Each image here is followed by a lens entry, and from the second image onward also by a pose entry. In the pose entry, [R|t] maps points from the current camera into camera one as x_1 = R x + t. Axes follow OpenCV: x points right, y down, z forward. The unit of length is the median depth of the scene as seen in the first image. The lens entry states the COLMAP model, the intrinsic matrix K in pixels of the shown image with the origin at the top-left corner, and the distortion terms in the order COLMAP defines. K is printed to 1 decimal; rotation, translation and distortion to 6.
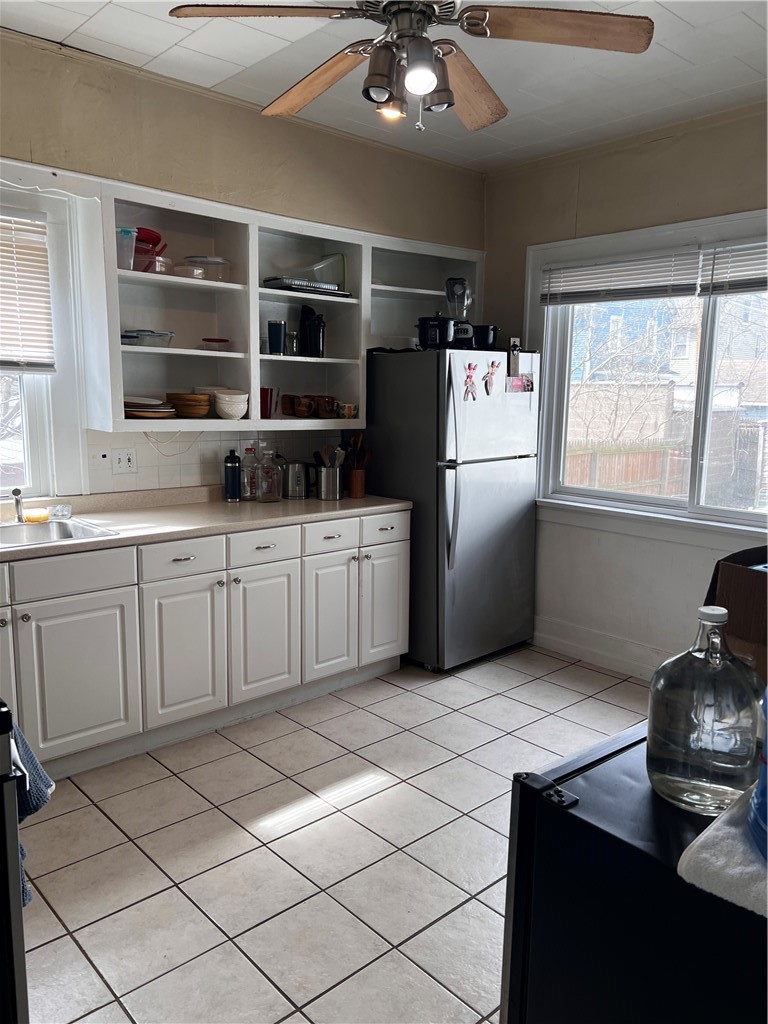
lens RADIAL K [[776.4, 0, 388.1], [0, 776.4, 514.5], [0, 0, 1]] dist [0.045112, -0.040685]
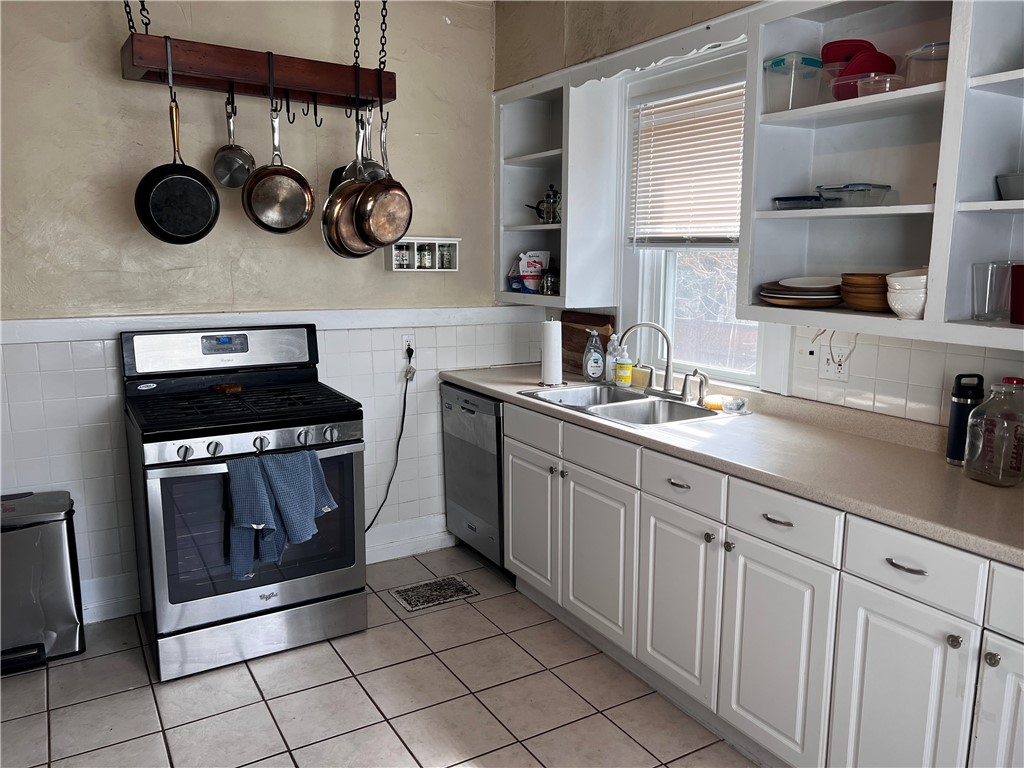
lens RADIAL K [[776.4, 0, 517.1], [0, 776.4, 383.2], [0, 0, 1]] dist [0.045112, -0.040685]
pose [[-0.187632, 0.147687, -0.971073, 0.452403], [-0.165902, 0.969663, 0.179529, -0.135636], [0.968128, 0.194788, -0.157438, 0.838352]]
